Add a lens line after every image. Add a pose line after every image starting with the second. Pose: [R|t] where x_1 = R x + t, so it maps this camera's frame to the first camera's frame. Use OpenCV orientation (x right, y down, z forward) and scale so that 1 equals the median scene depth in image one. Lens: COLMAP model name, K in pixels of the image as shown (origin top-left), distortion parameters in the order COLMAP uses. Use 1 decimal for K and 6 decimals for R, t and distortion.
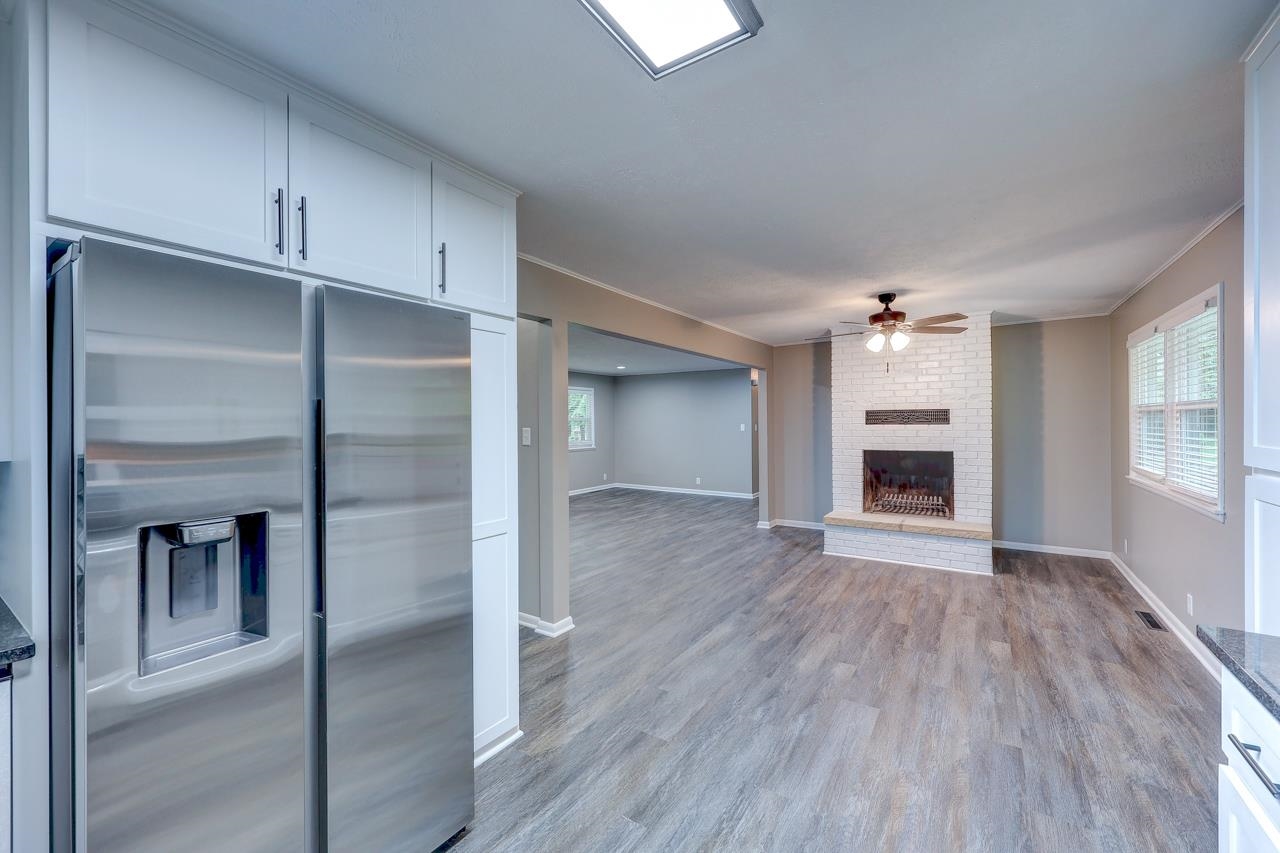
lens RADIAL K [[519.3, 0, 640.0], [0, 519.3, 422.6], [0, 0, 1]] dist [-0.002192, 0.000511]
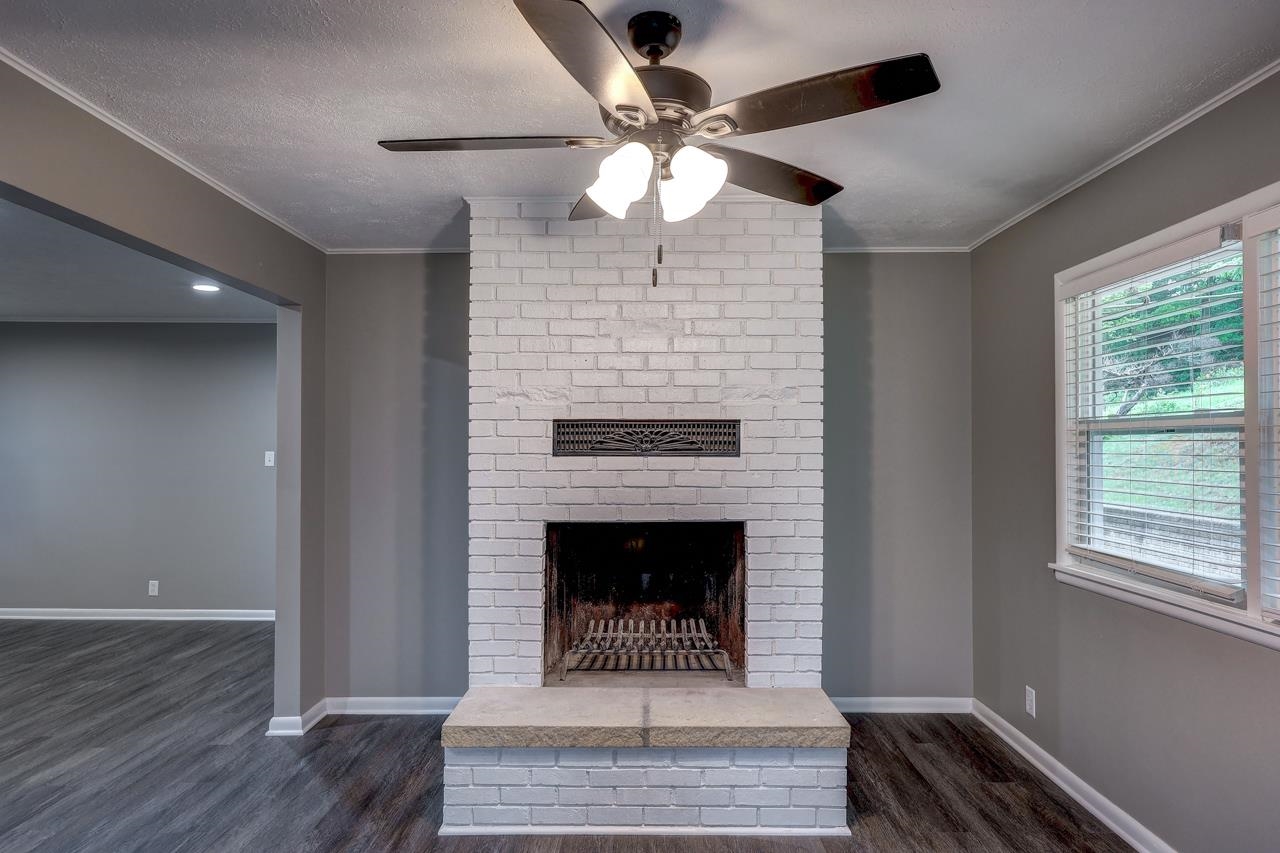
lens RADIAL K [[752.4, 0, 639.4], [0, 752.4, 435.2], [0, 0, 1]] dist [-0.000417, -0.003822]
pose [[0.834347, 0.016801, 0.550983, 0.186447], [-0.007520, 0.999789, -0.019098, -0.001534], [-0.551188, 0.011791, 0.834298, 0.514489]]
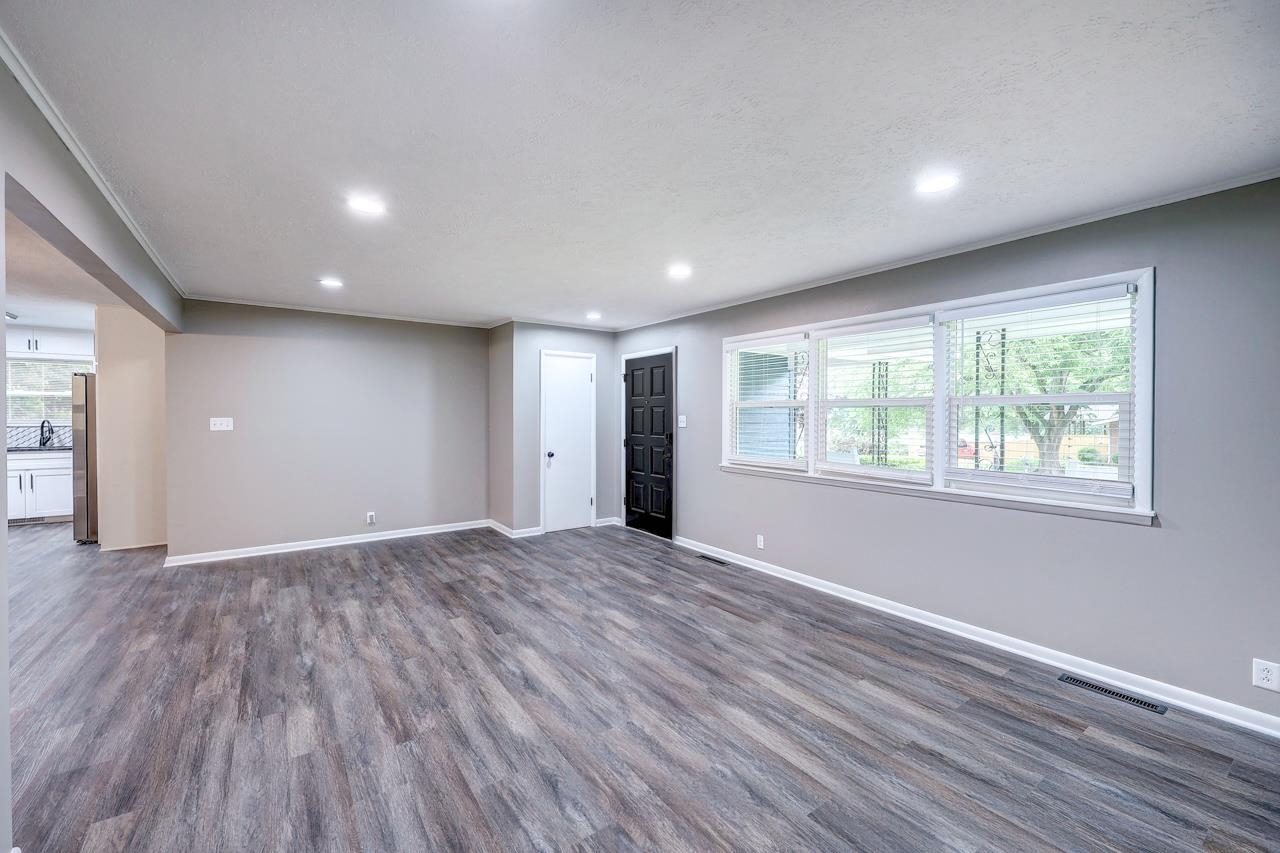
lens RADIAL K [[519.3, 0, 646.3], [0, 519.3, 426.1], [0, 0, 1]] dist [-0.002192, 0.000511]
pose [[-0.352834, 0.030004, -0.935205, 0.427874], [-0.003971, 0.999429, 0.033563, -0.003487], [0.935677, 0.015556, -0.352513, 1.699019]]
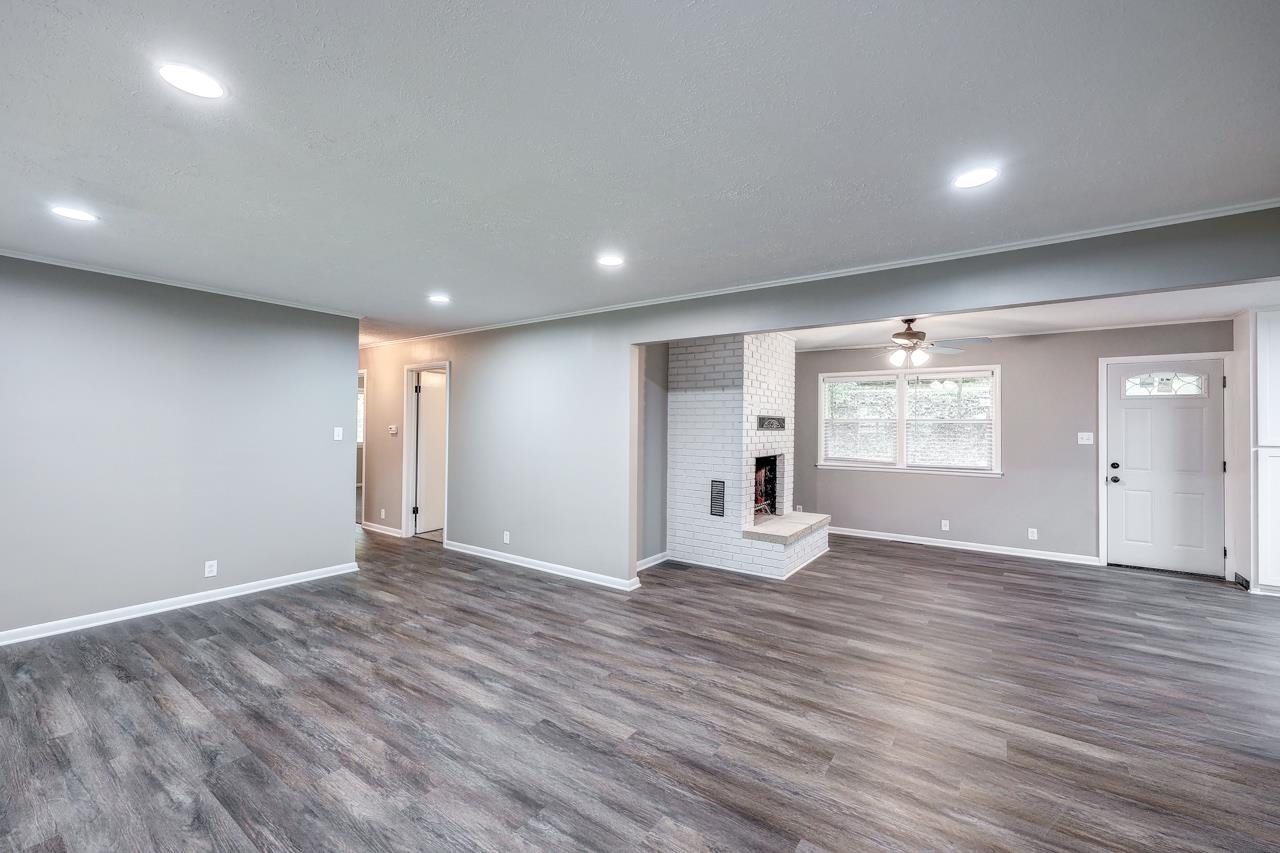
lens RADIAL K [[519.3, 0, 632.8], [0, 519.3, 408.8], [0, 0, 1]] dist [-0.002192, 0.000511]
pose [[0.045701, 0.043154, 0.998023, -0.539546], [-0.006853, 0.999057, -0.042885, 0.007689], [-0.998932, -0.004880, 0.045954, 1.226102]]
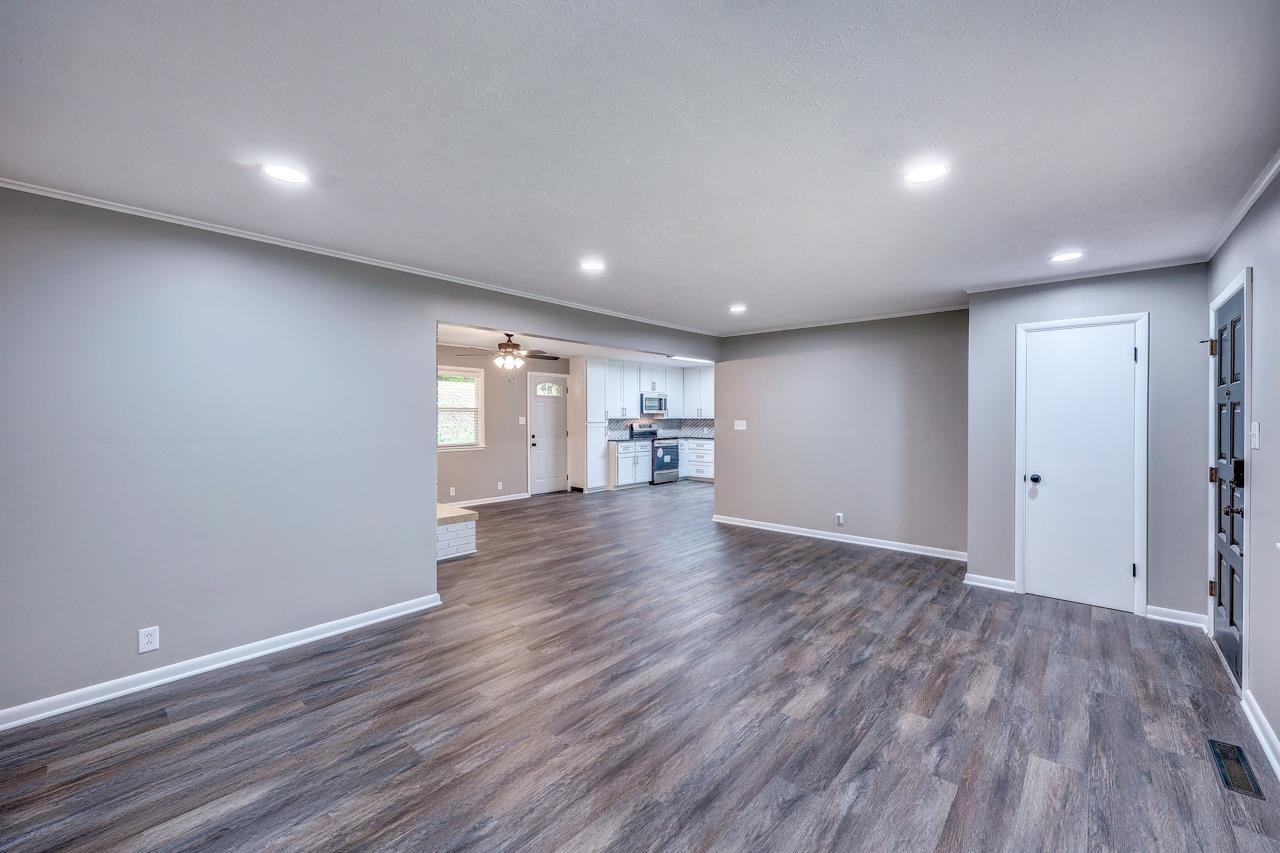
lens RADIAL K [[519.3, 0, 636.6], [0, 519.3, 412.3], [0, 0, 1]] dist [-0.002192, 0.000511]
pose [[-0.988828, 0.008896, 0.148796, -0.090671], [0.008390, 0.999957, -0.004029, -0.000259], [-0.148825, -0.002735, -0.988860, 1.935305]]
